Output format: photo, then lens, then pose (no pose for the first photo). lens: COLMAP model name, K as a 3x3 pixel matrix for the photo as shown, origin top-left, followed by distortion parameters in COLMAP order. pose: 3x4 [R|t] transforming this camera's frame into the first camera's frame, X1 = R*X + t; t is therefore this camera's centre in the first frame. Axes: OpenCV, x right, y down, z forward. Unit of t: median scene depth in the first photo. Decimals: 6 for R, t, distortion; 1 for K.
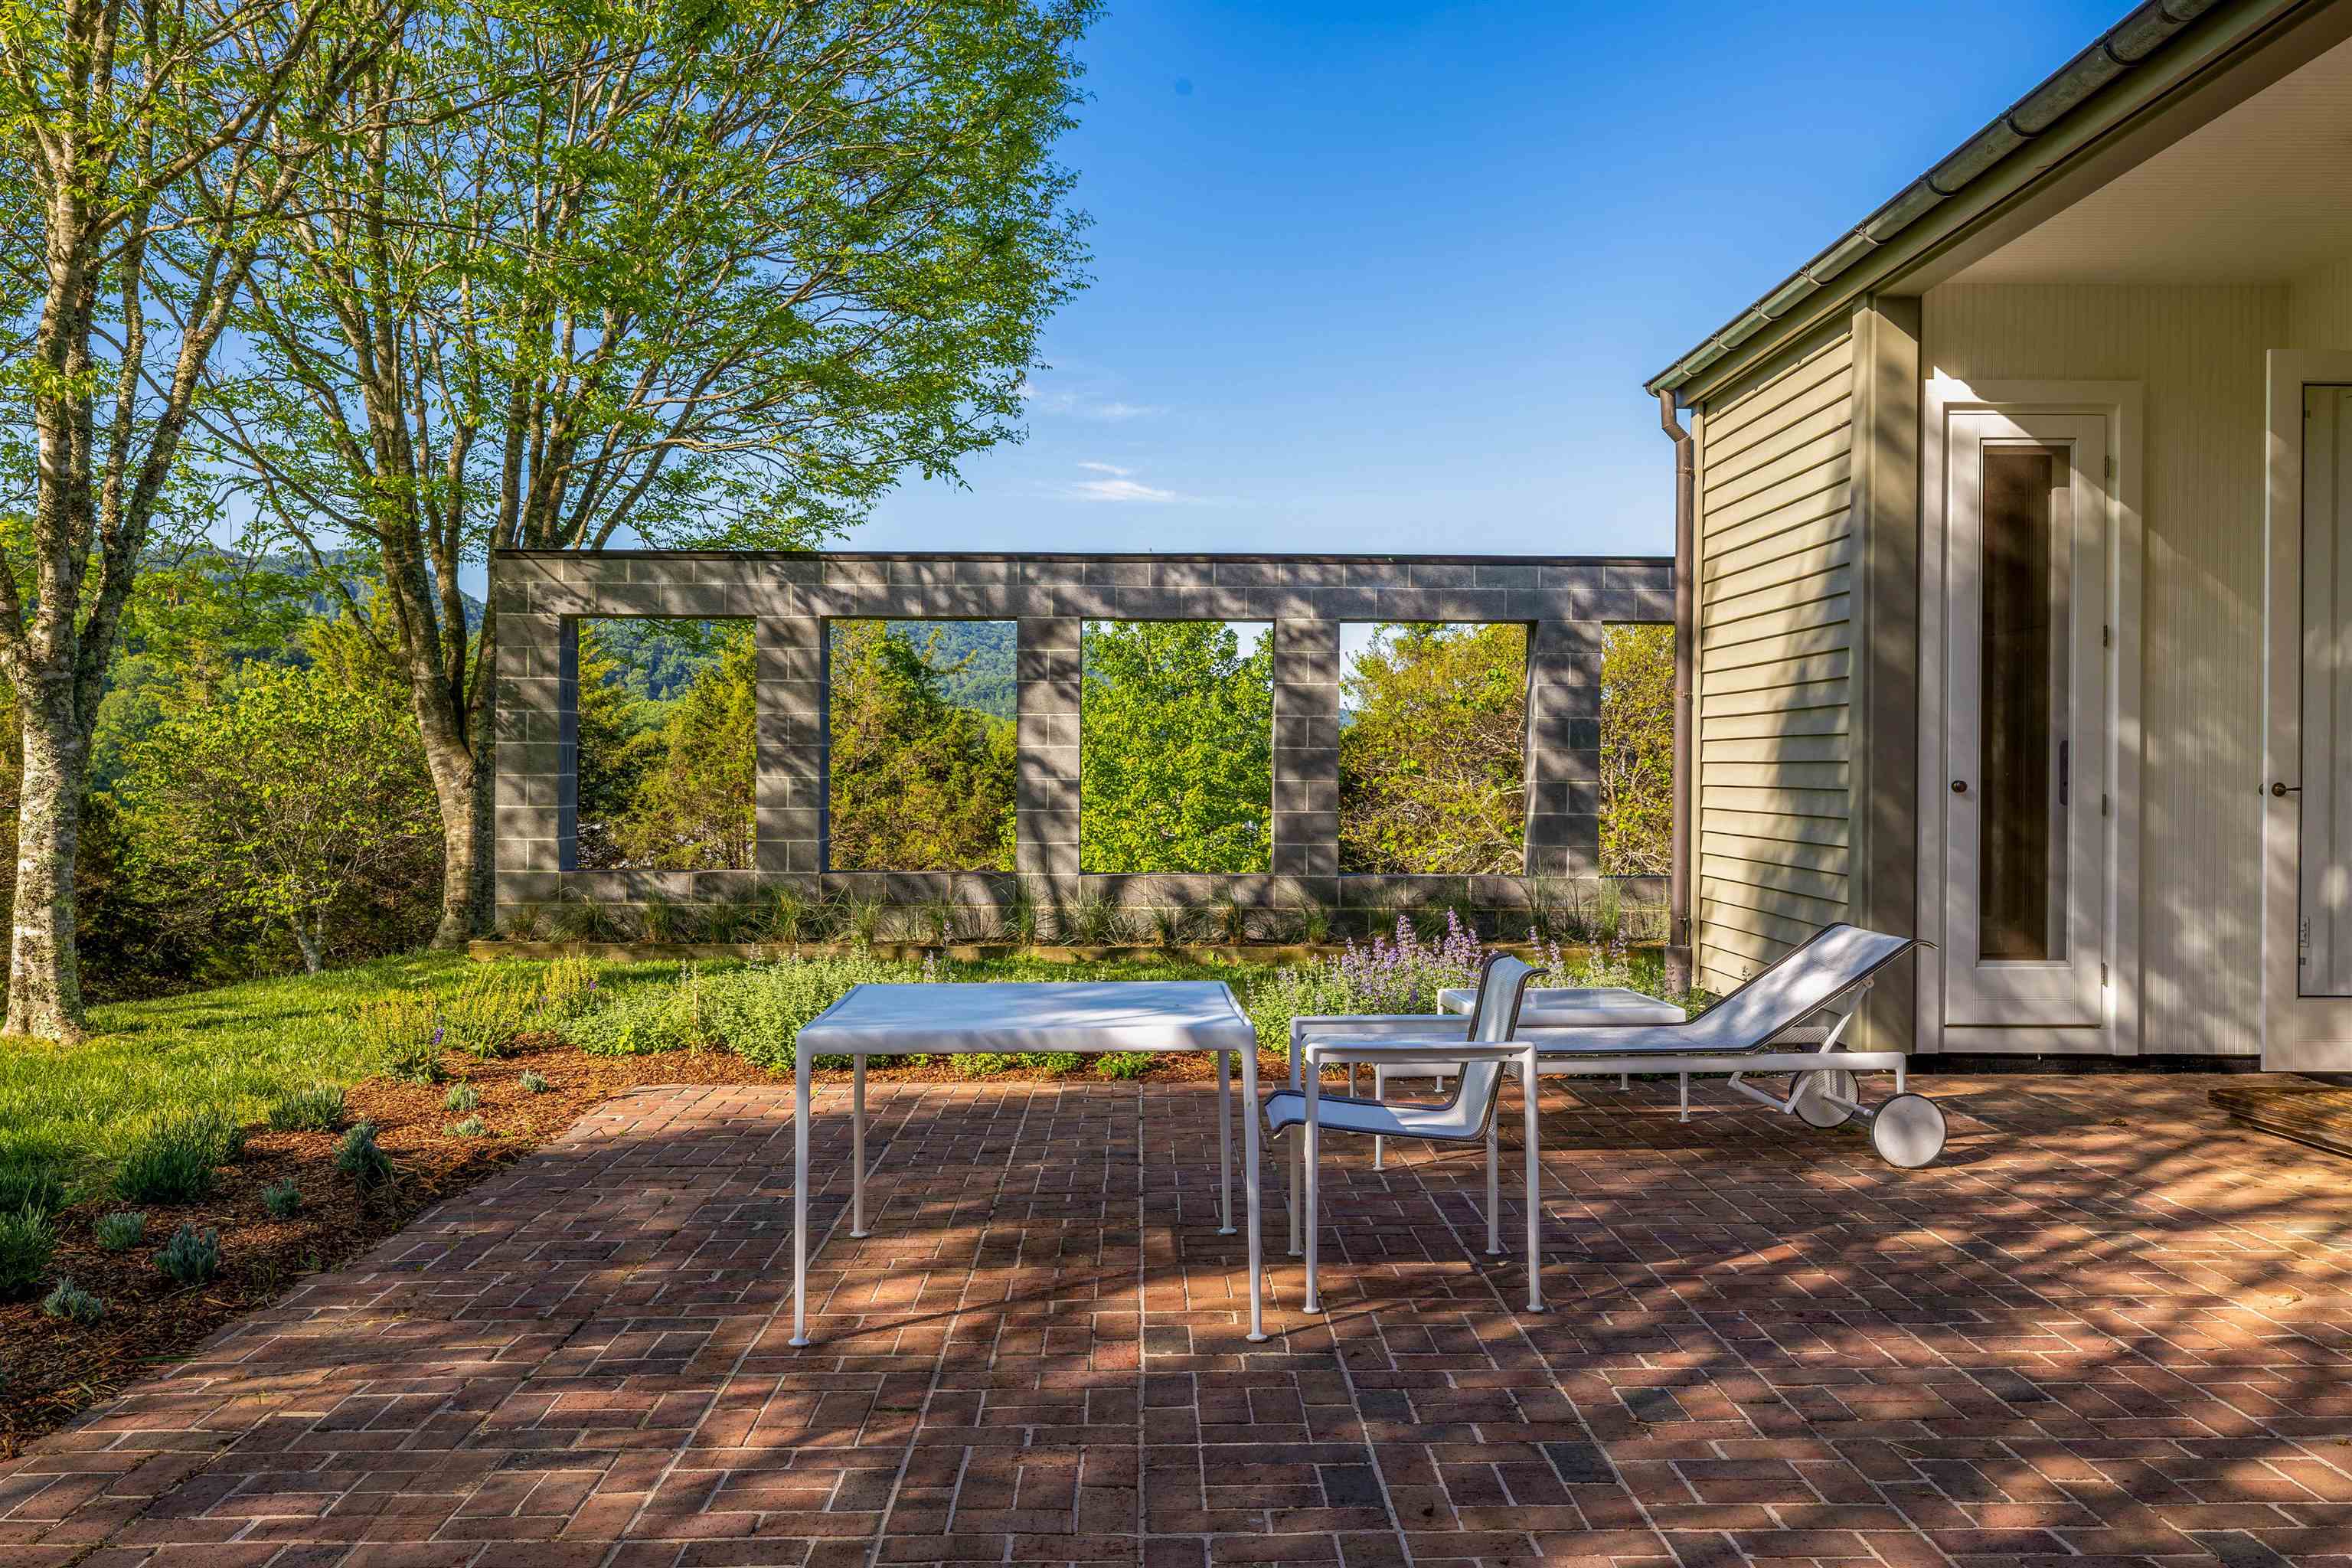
lens RADIAL K [[1899.6, 0, 1175.8], [0, 1899.6, 783.4], [0, 0, 1]] dist [-0.000169, 0.000062]
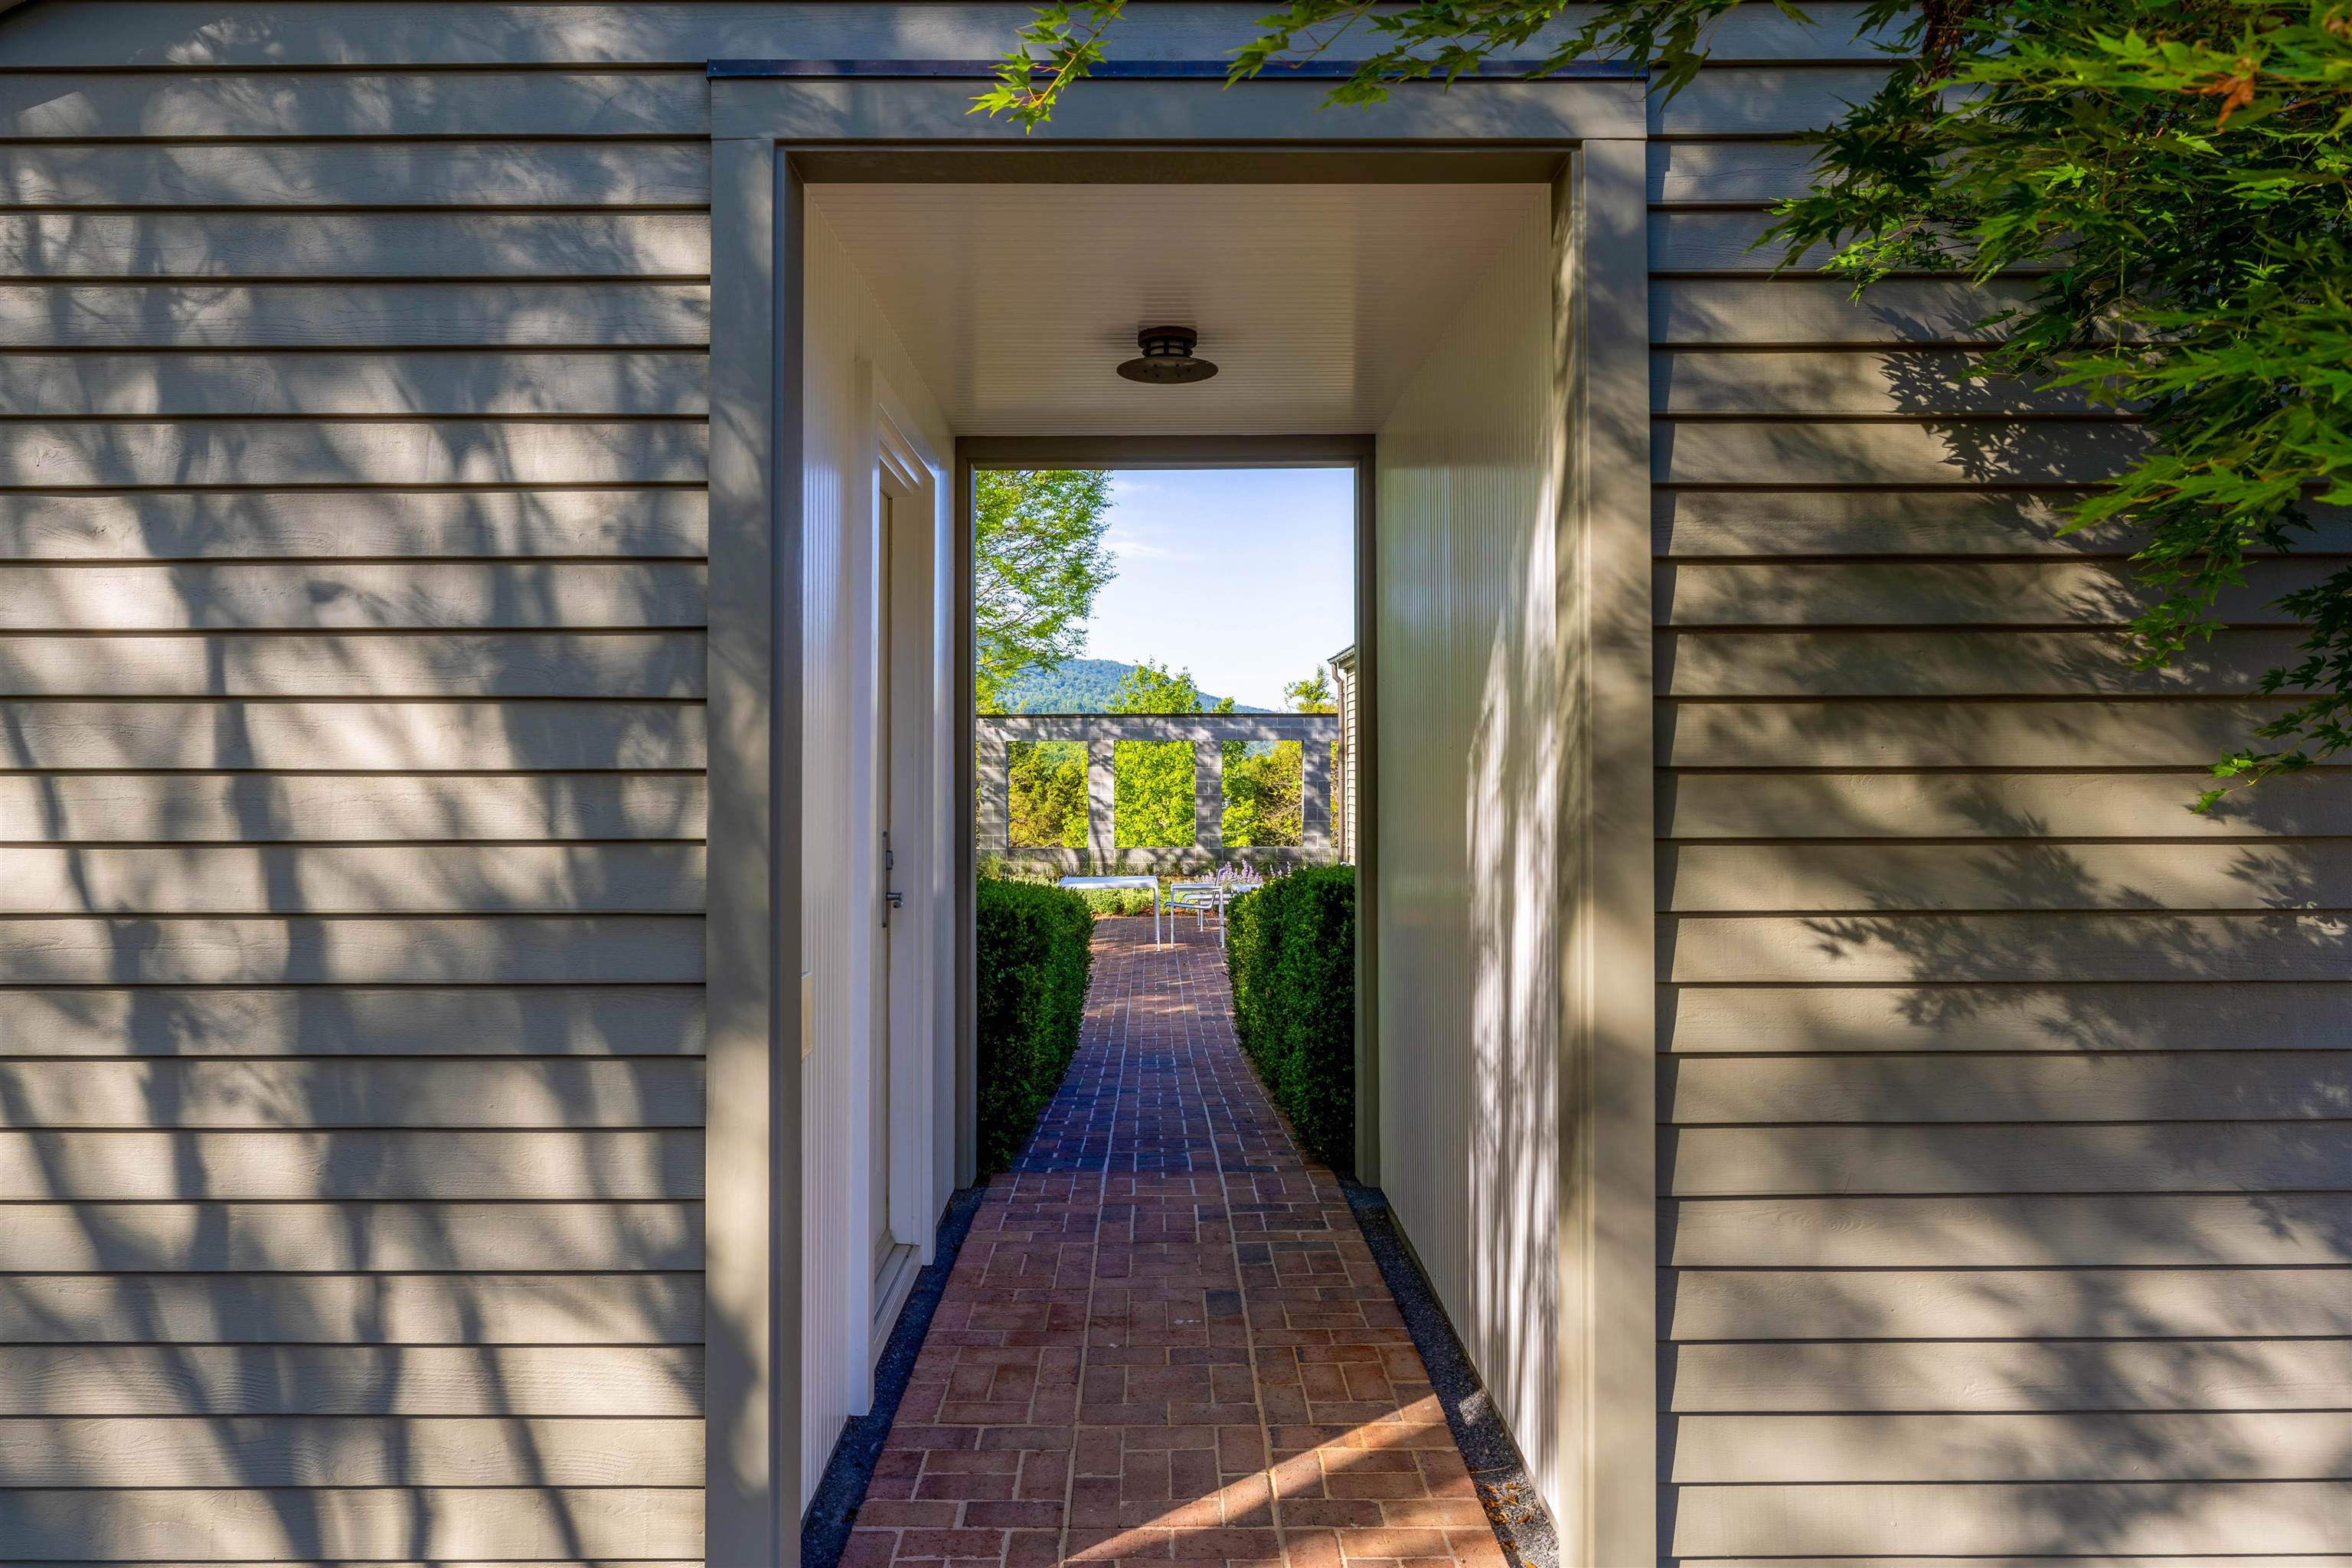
lens RADIAL K [[1491.1, 0, 1173.0], [0, 1491.1, 780.1], [0, 0, 1]] dist [0.000077, -0.000001]
pose [[0.999963, -0.006691, -0.005457, 0.017213], [0.006703, 0.999975, 0.002090, -0.019089], [0.005442, -0.002126, 0.999983, -0.432835]]
